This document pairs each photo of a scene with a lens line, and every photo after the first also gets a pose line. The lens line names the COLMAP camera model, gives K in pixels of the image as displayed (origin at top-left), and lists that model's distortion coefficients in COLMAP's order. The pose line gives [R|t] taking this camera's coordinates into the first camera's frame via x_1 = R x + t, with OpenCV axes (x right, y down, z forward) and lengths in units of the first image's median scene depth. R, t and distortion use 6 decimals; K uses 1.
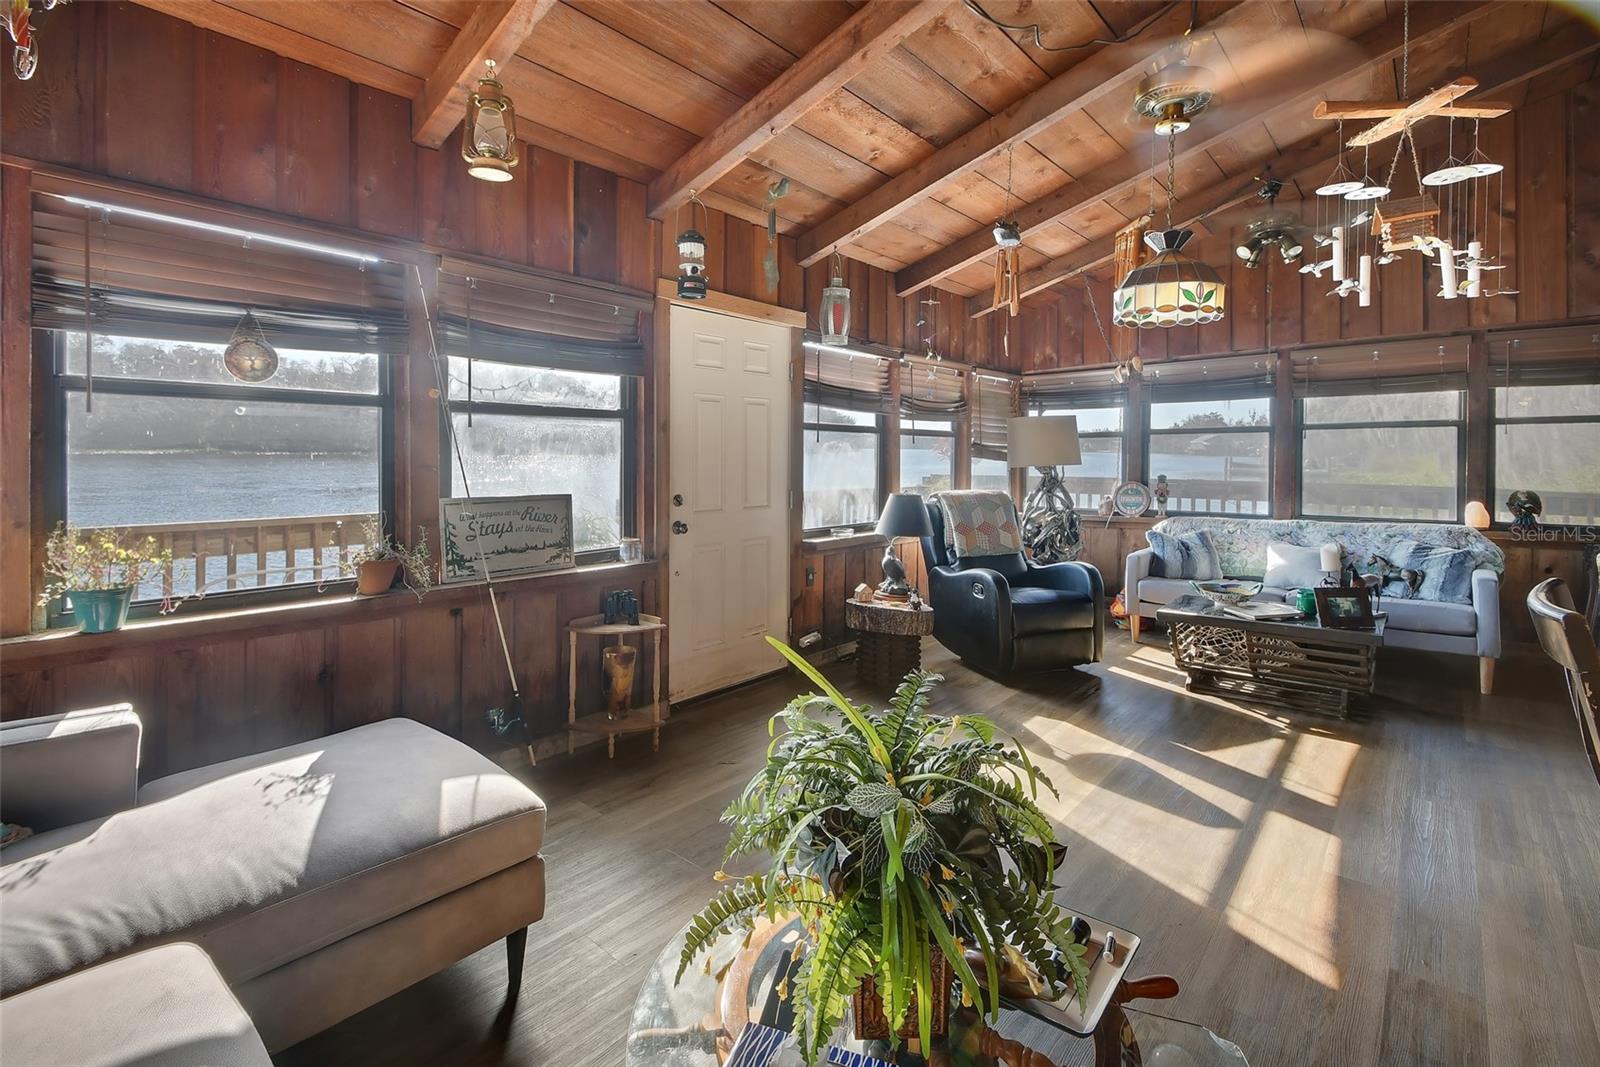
lens RADIAL K [[736.0, 0, 775.1], [0, 736.0, 457.5], [0, 0, 1]] dist [-0.002178, -0.000442]
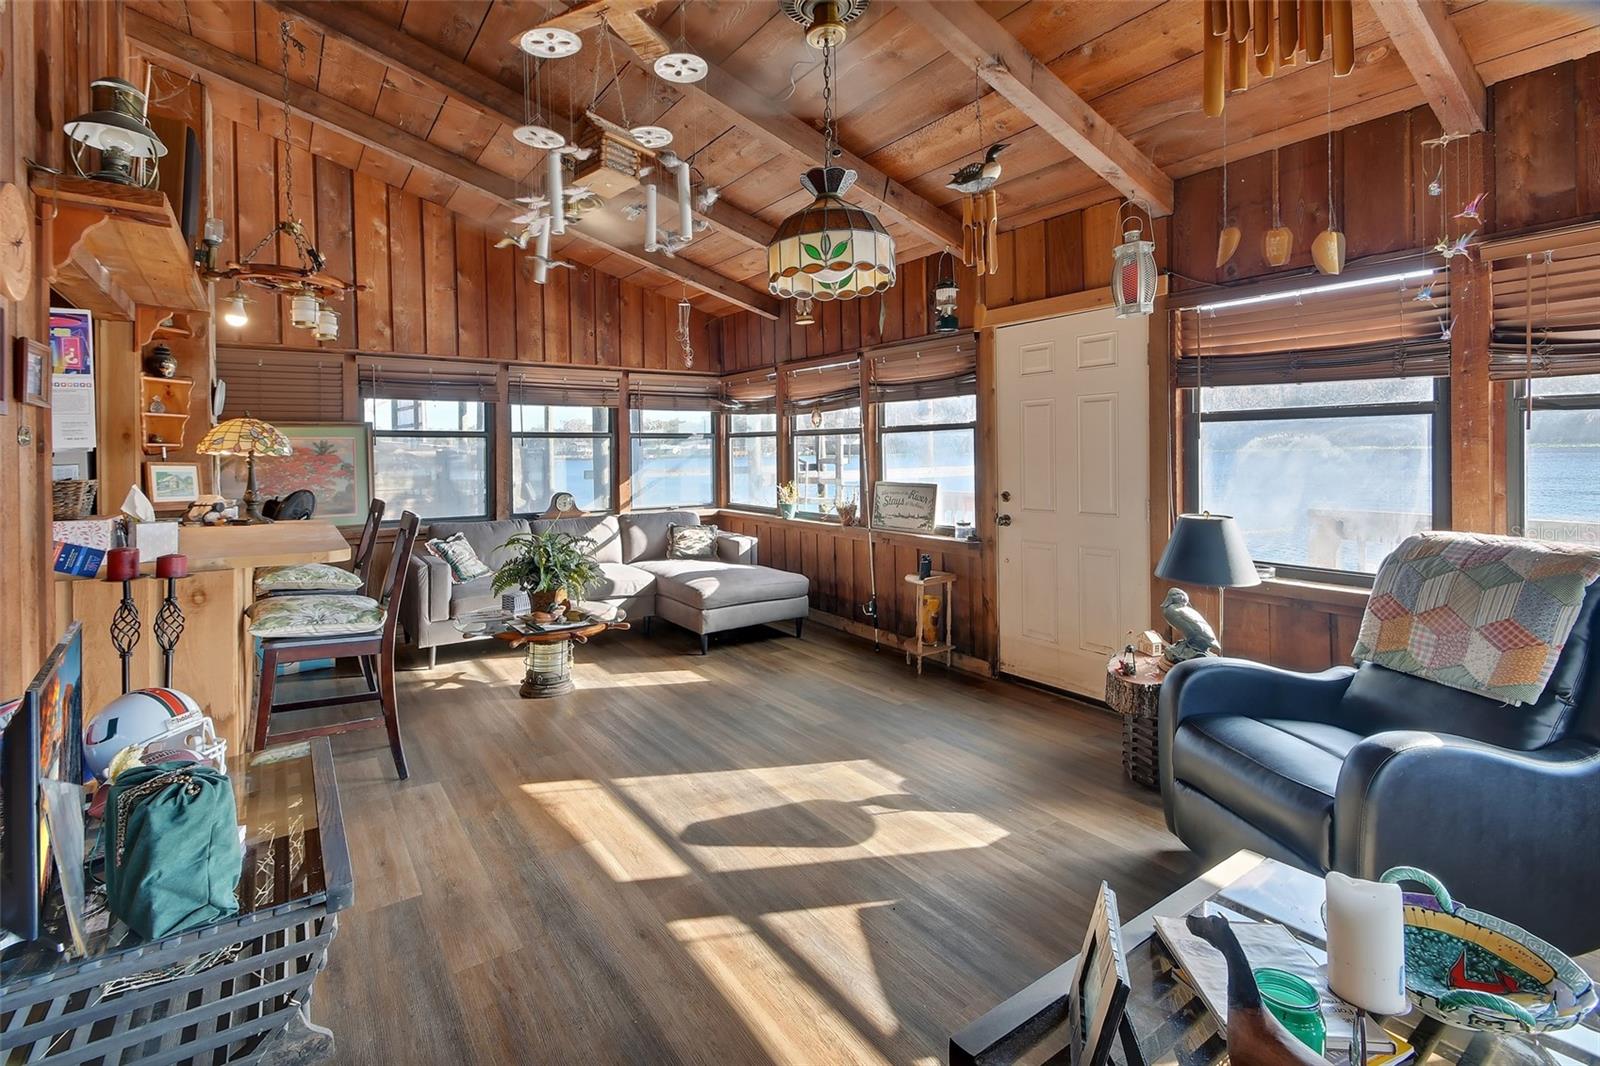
lens RADIAL K [[744.3, 0, 791.6], [0, 744.3, 458.5], [0, 0, 1]] dist [0.012039, -0.001846]
pose [[-0.235464, 0.008837, -0.971843, 1.316436], [0.009720, 0.999930, 0.006737, -0.015108], [0.971834, -0.007859, -0.235534, 1.159013]]
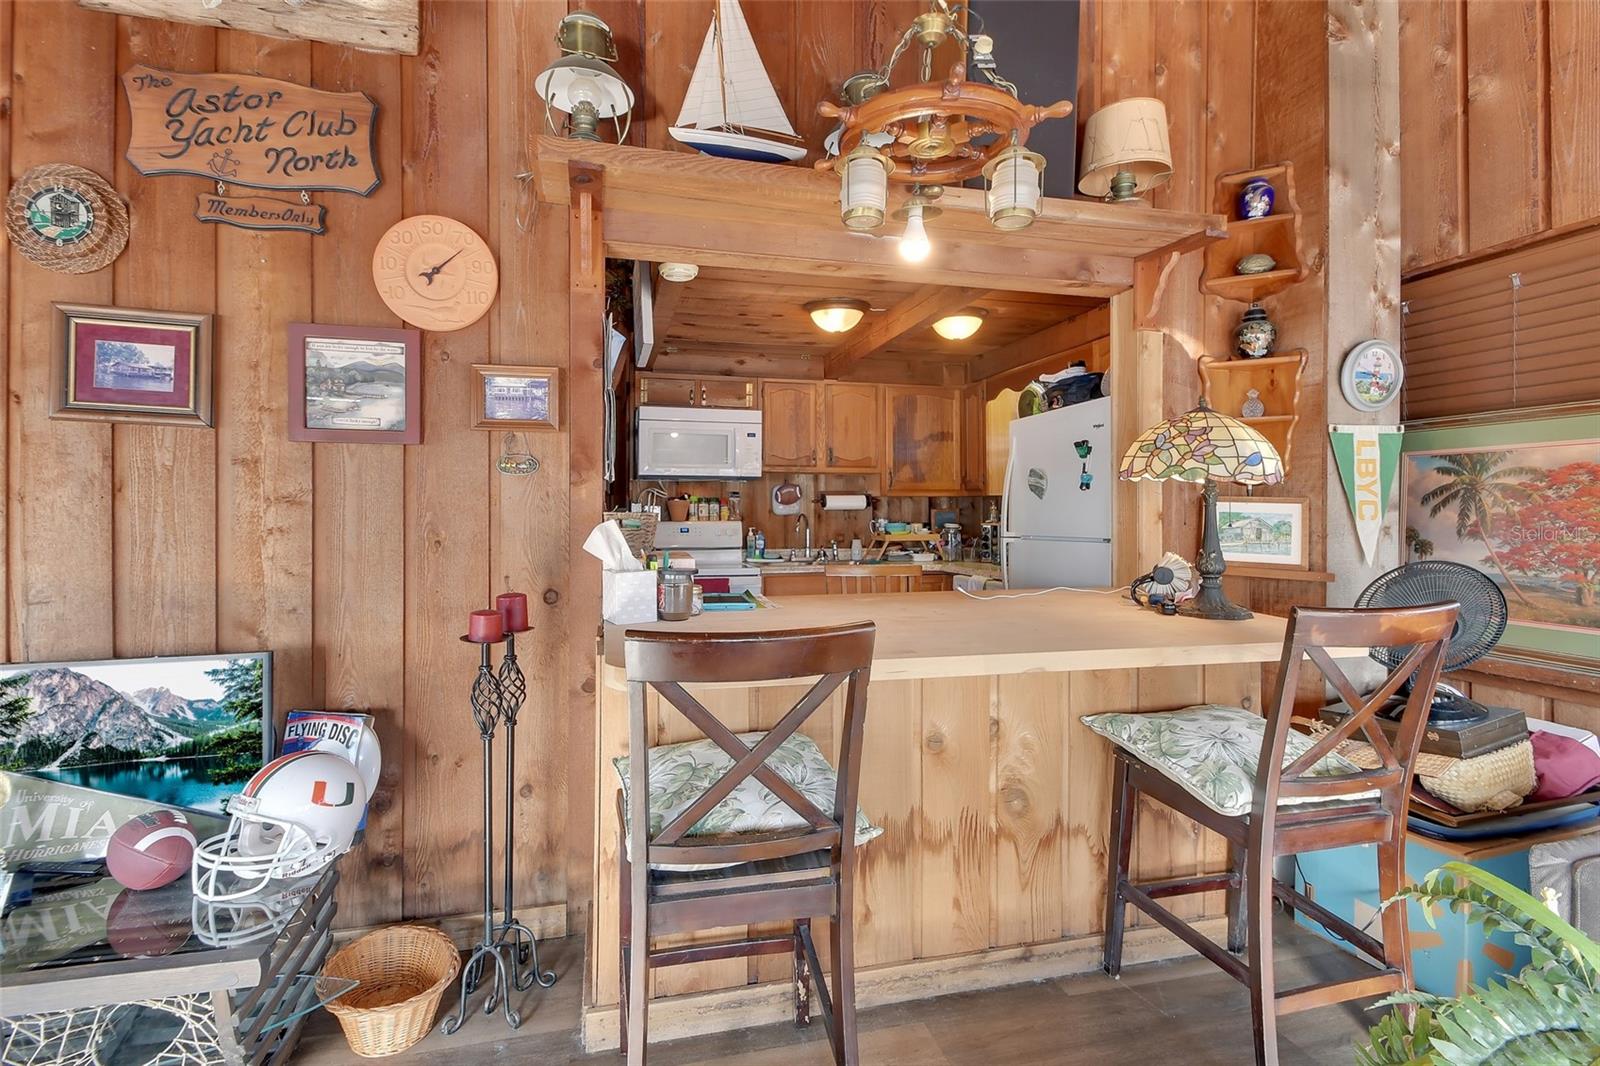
lens RADIAL K [[744.3, 0, 780.7], [0, 744.3, 503.3], [0, 0, 1]] dist [0.012039, -0.001846]
pose [[-0.827028, 0.006358, 0.562125, 0.139785], [0.004691, 0.999979, -0.004410, -0.001497], [-0.562142, -0.001011, -0.827040, 0.675718]]
